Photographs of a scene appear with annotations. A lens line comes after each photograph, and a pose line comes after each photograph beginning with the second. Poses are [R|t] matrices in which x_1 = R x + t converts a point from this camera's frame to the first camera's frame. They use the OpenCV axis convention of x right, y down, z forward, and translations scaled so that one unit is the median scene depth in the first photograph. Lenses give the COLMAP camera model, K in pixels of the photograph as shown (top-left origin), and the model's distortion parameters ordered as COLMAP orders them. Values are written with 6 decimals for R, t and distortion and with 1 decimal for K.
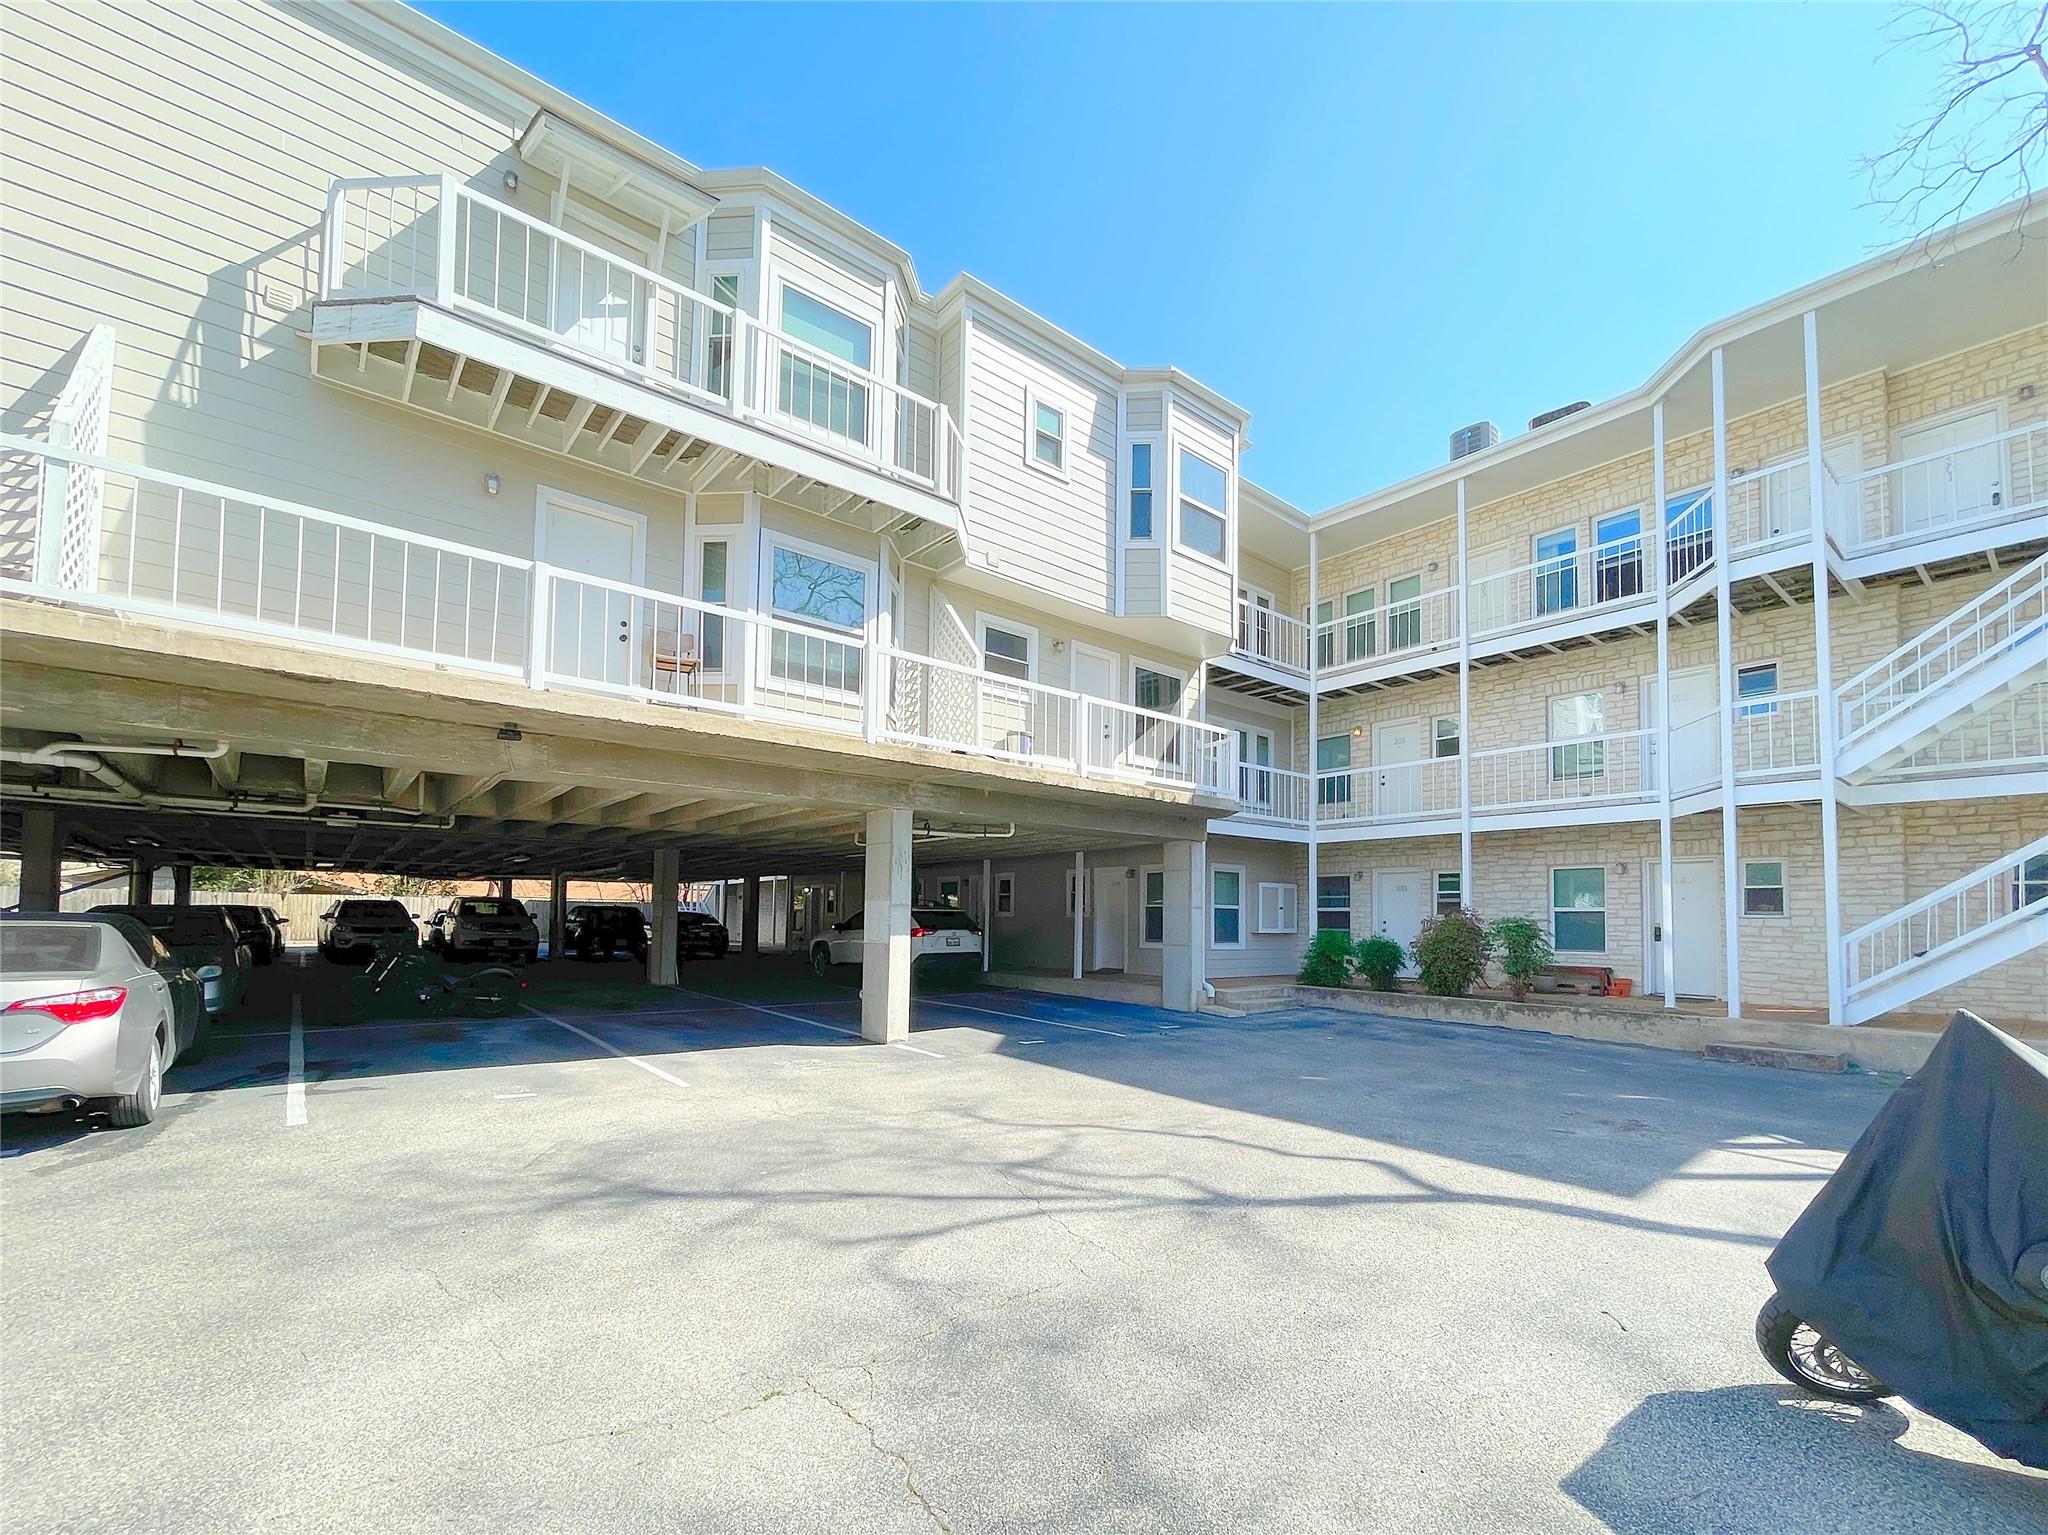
lens RADIAL K [[842.1, 0, 1016.2], [0, 842.1, 758.0], [0, 0, 1]] dist [-0.001429, -0.000333]
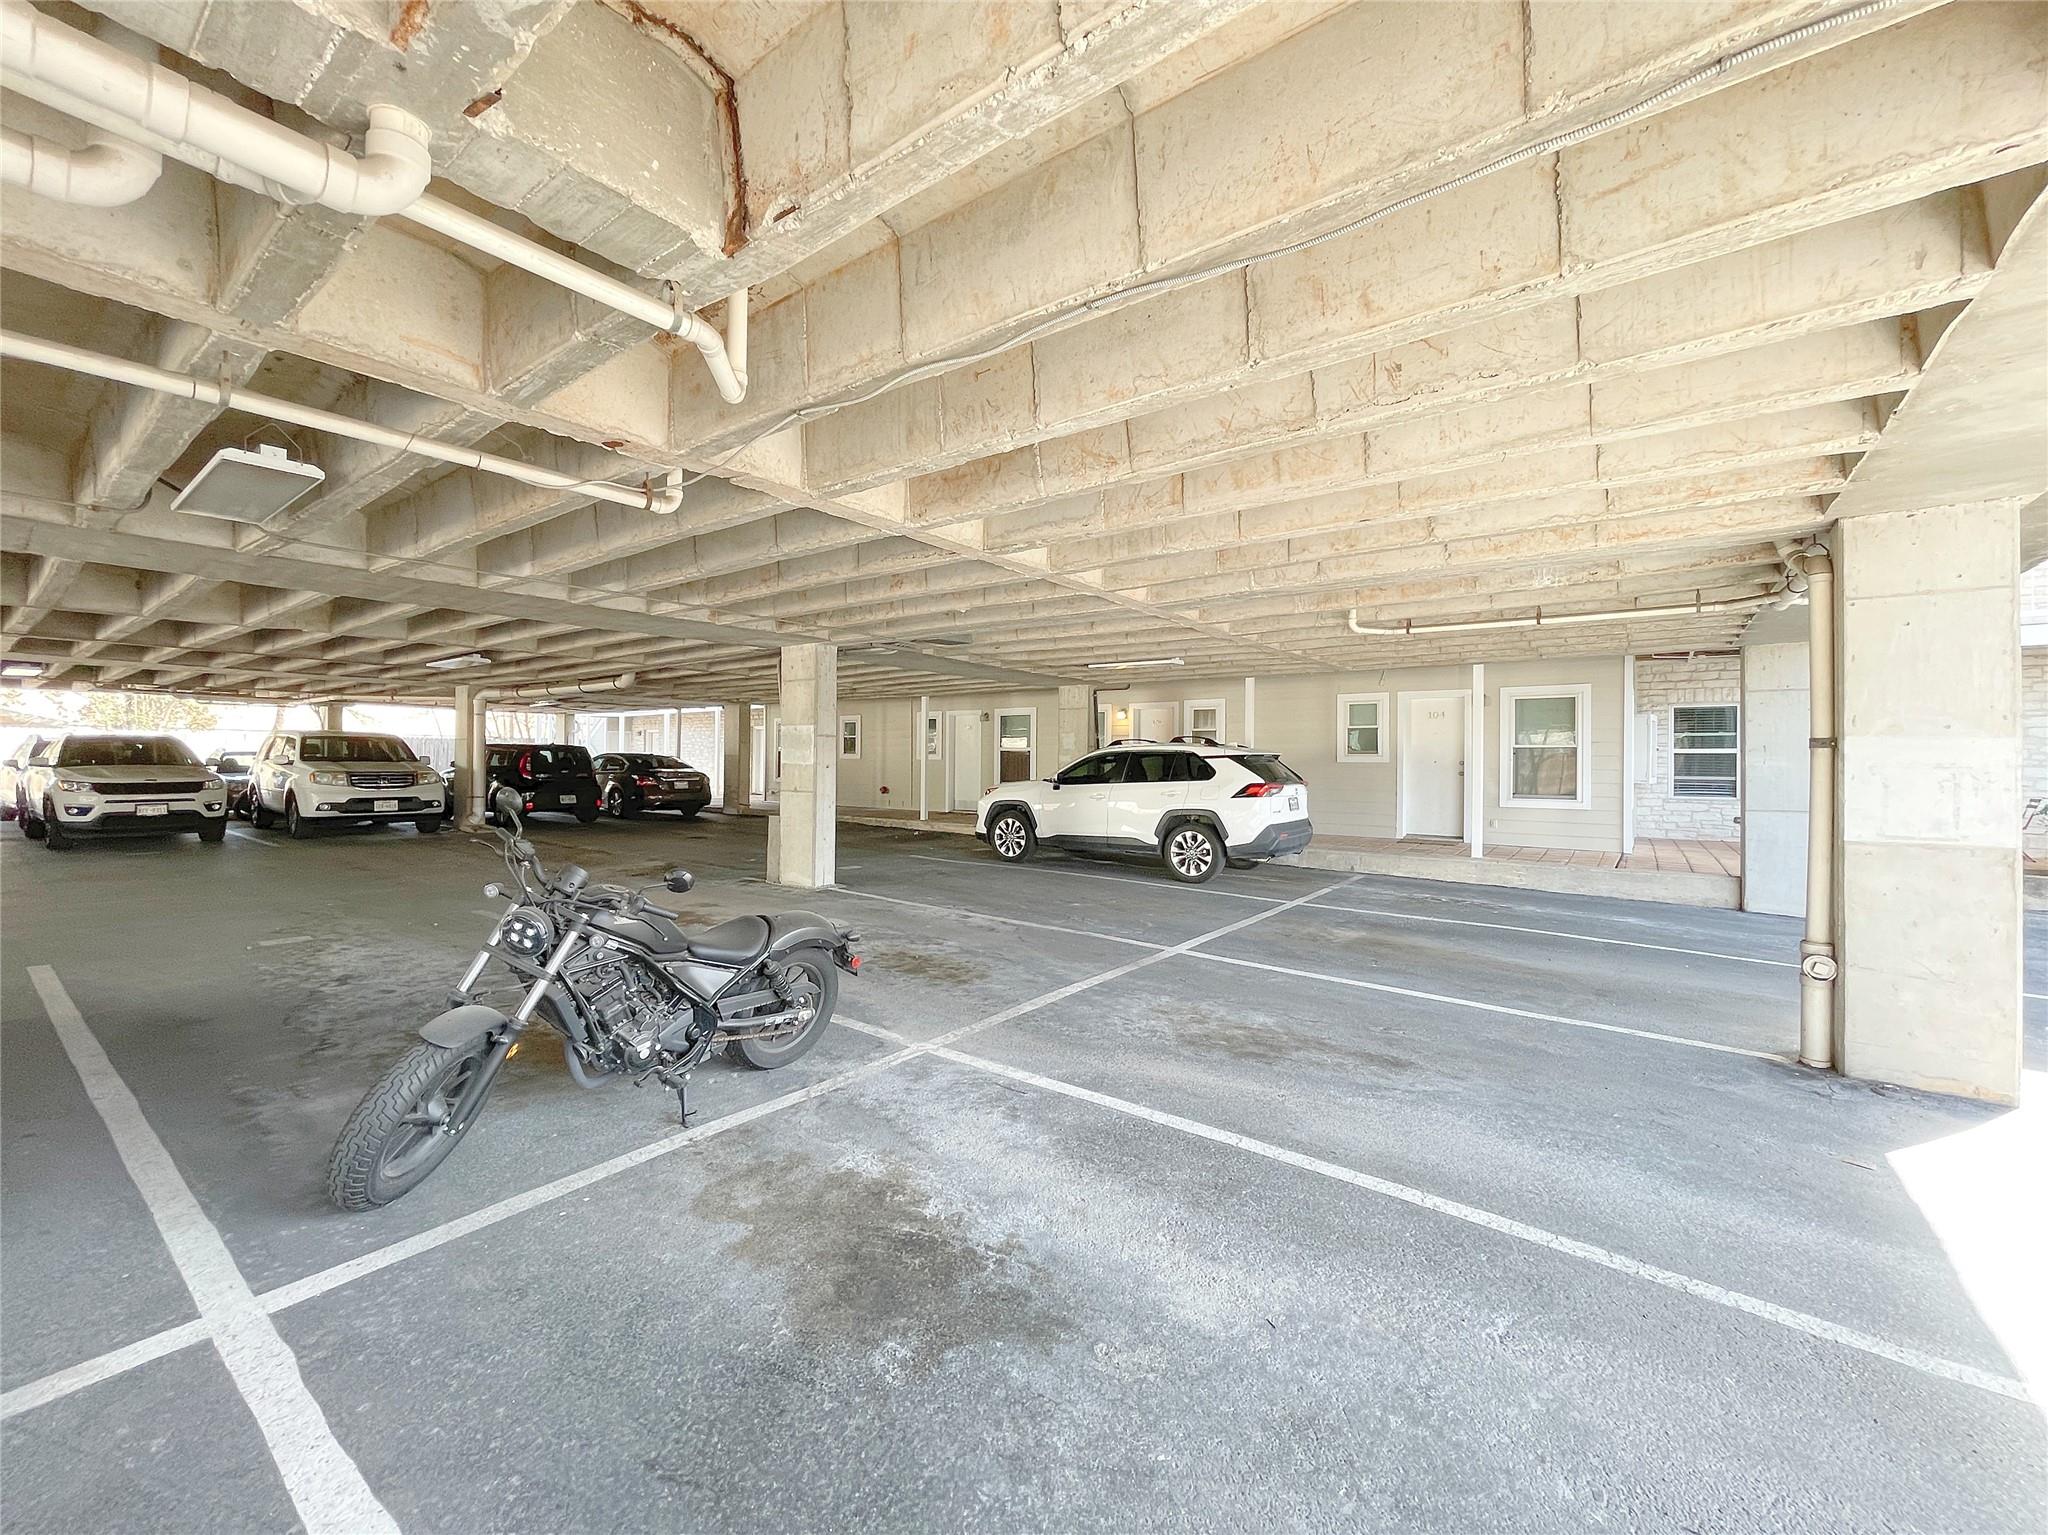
lens RADIAL K [[842.1, 0, 1016.2], [0, 842.1, 758.0], [0, 0, 1]] dist [-0.001429, -0.000333]
pose [[0.976916, 0.000457, 0.213624, -0.298064], [-0.039606, 0.983049, 0.179013, 0.061421], [-0.209921, -0.183342, 0.960374, 0.335196]]
